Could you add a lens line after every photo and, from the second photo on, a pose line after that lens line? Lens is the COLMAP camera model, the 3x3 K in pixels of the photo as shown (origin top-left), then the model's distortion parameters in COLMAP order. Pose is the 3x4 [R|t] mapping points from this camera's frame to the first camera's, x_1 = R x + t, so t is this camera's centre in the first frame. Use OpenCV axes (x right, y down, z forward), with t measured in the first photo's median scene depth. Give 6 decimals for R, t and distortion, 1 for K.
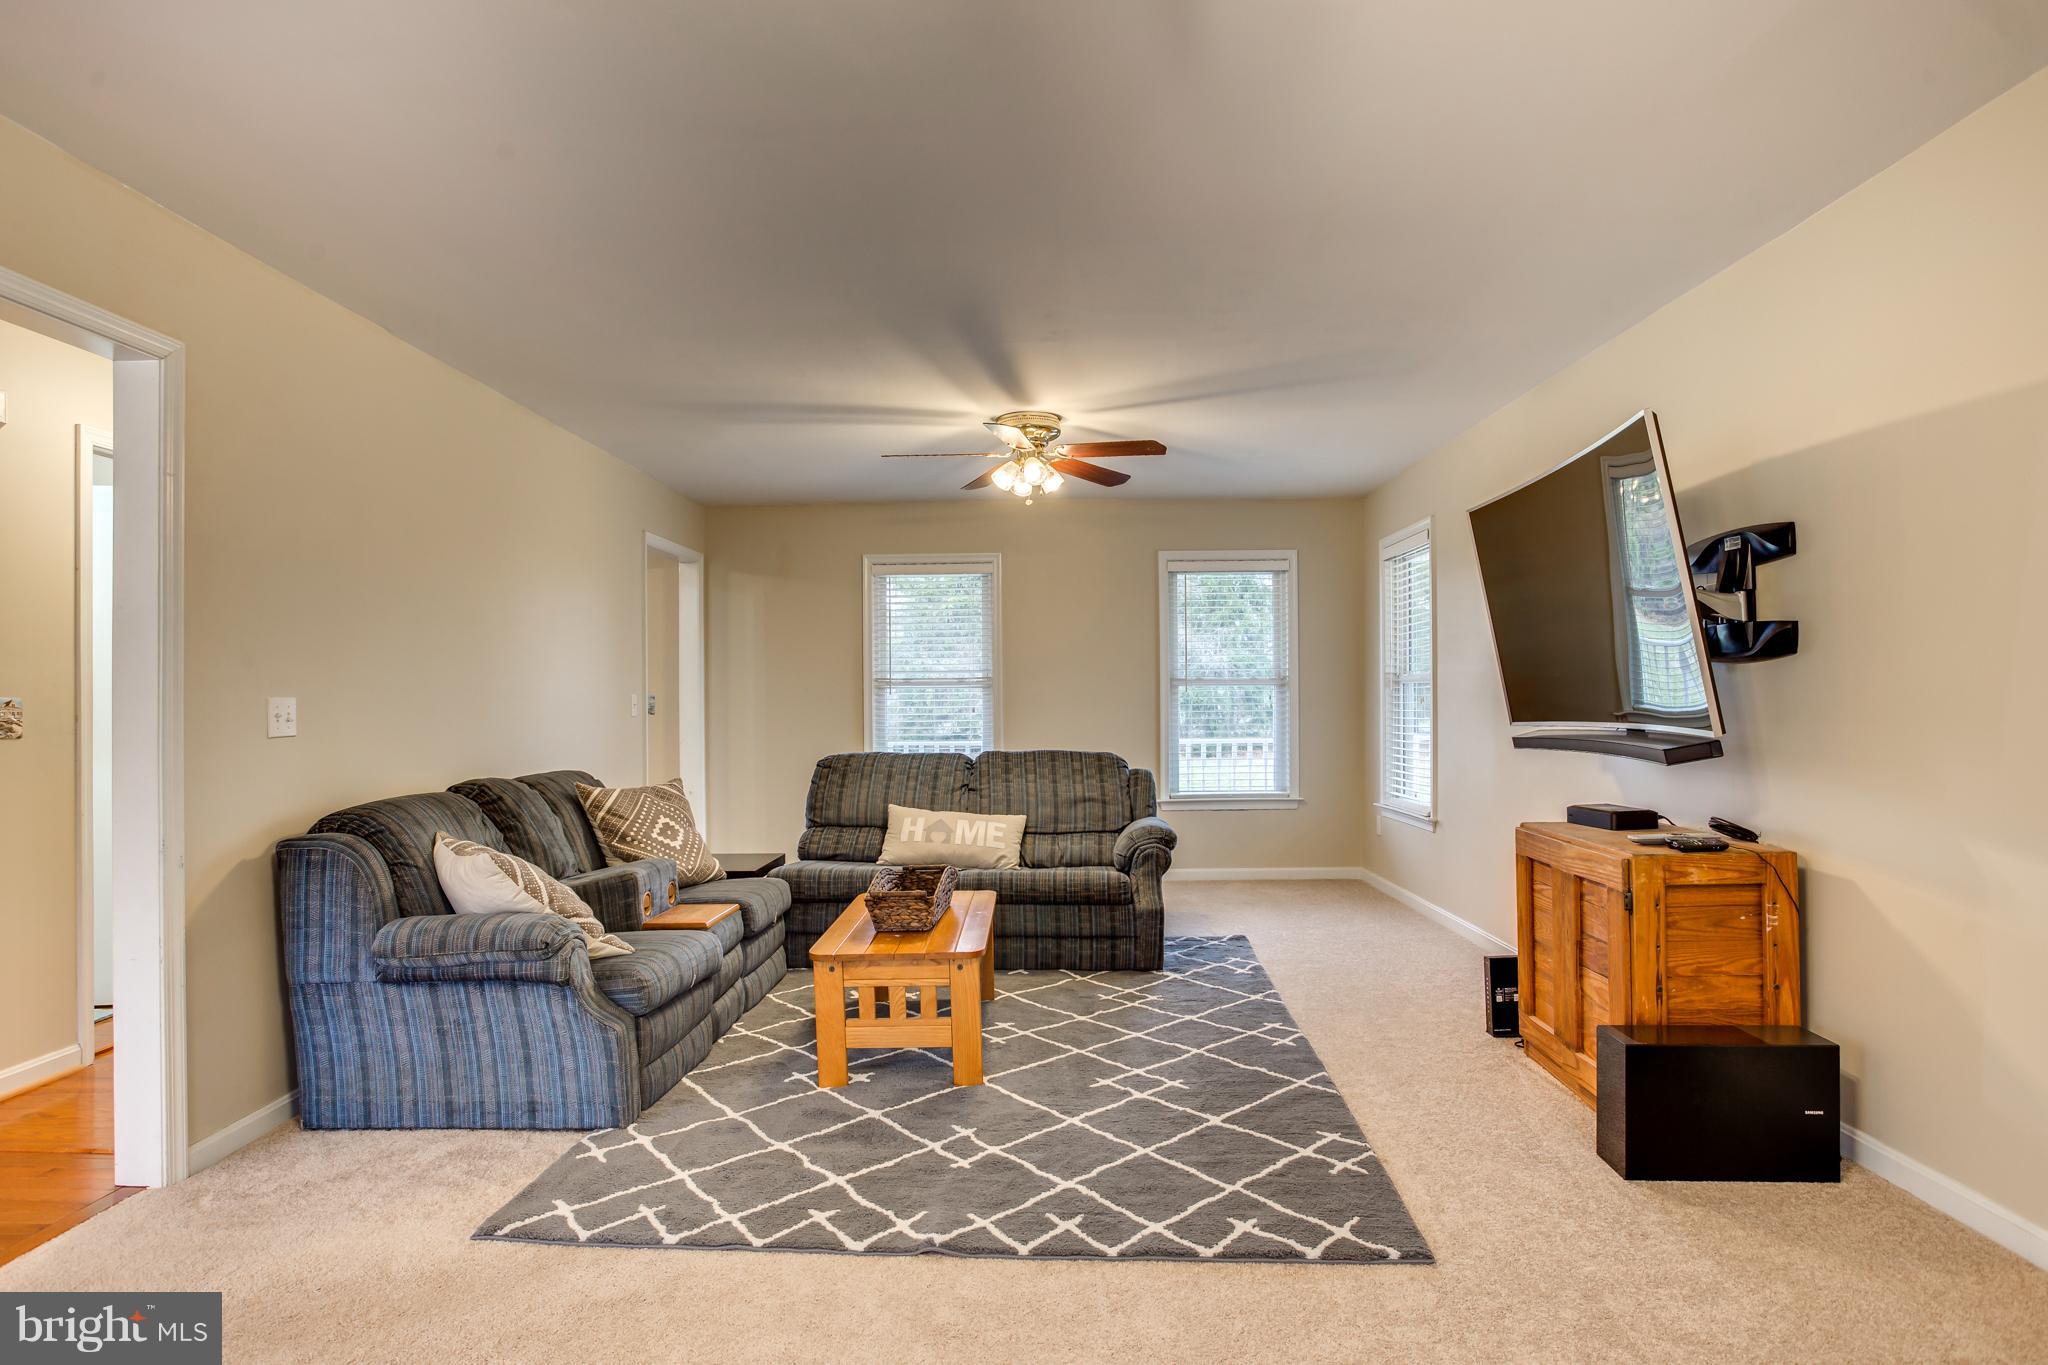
lens RADIAL K [[1097.3, 0, 995.9], [0, 1097.3, 712.6], [0, 0, 1]] dist [-0.069621, 0.034193]
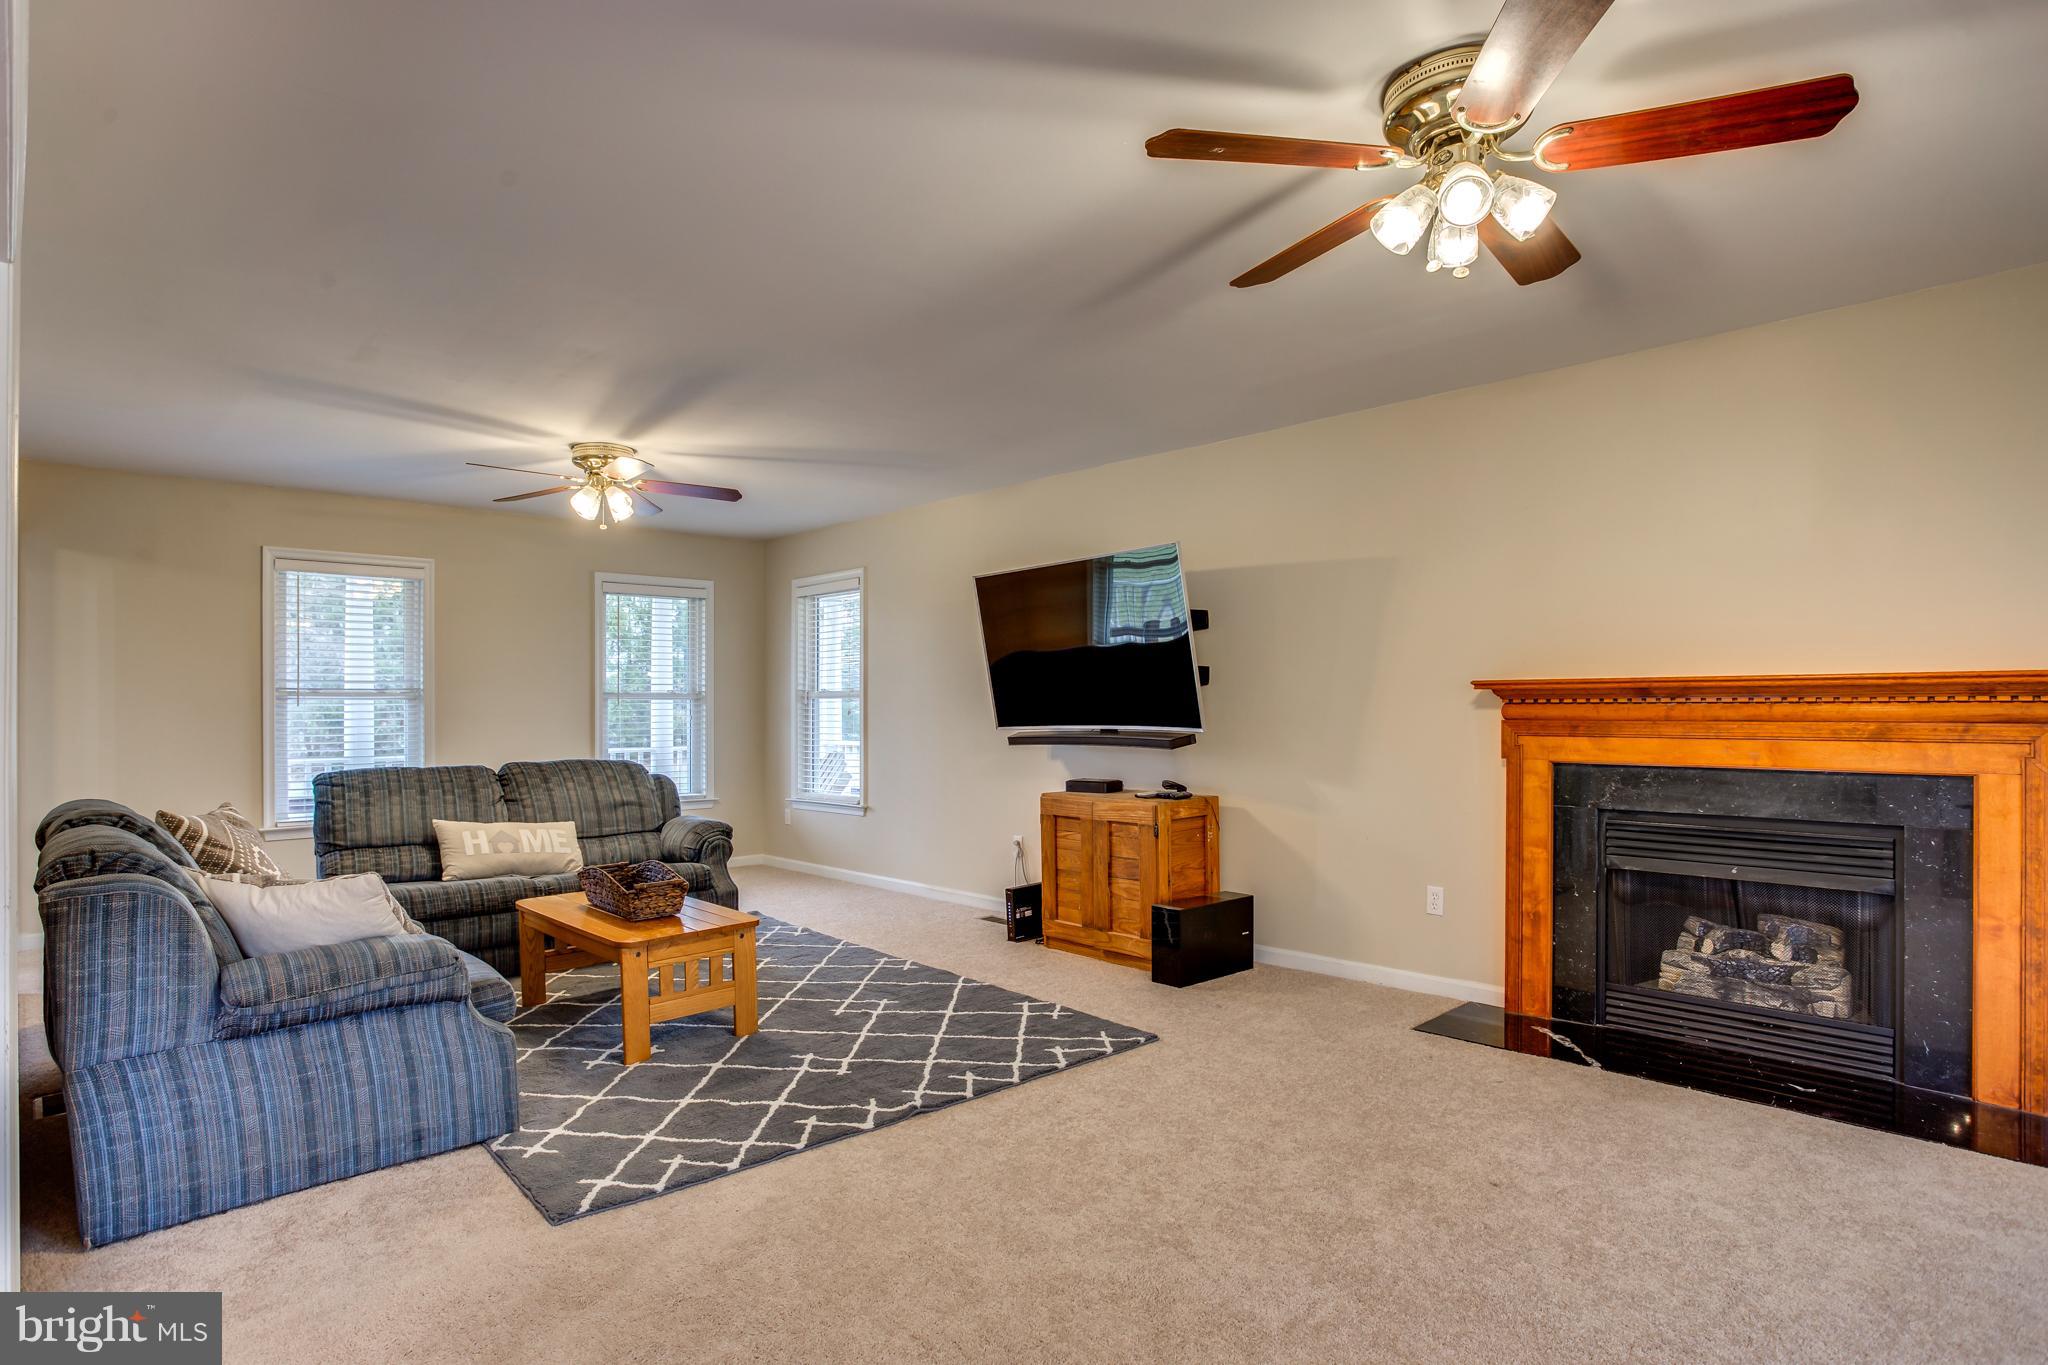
lens RADIAL K [[1097.3, 0, 995.9], [0, 1097.3, 712.6], [0, 0, 1]] dist [-0.069621, 0.034193]
pose [[0.709013, 0.000087, 0.705195, -0.731857], [0.007982, 0.999935, -0.008148, 0.001906], [-0.705150, 0.011406, 0.708966, -0.042299]]
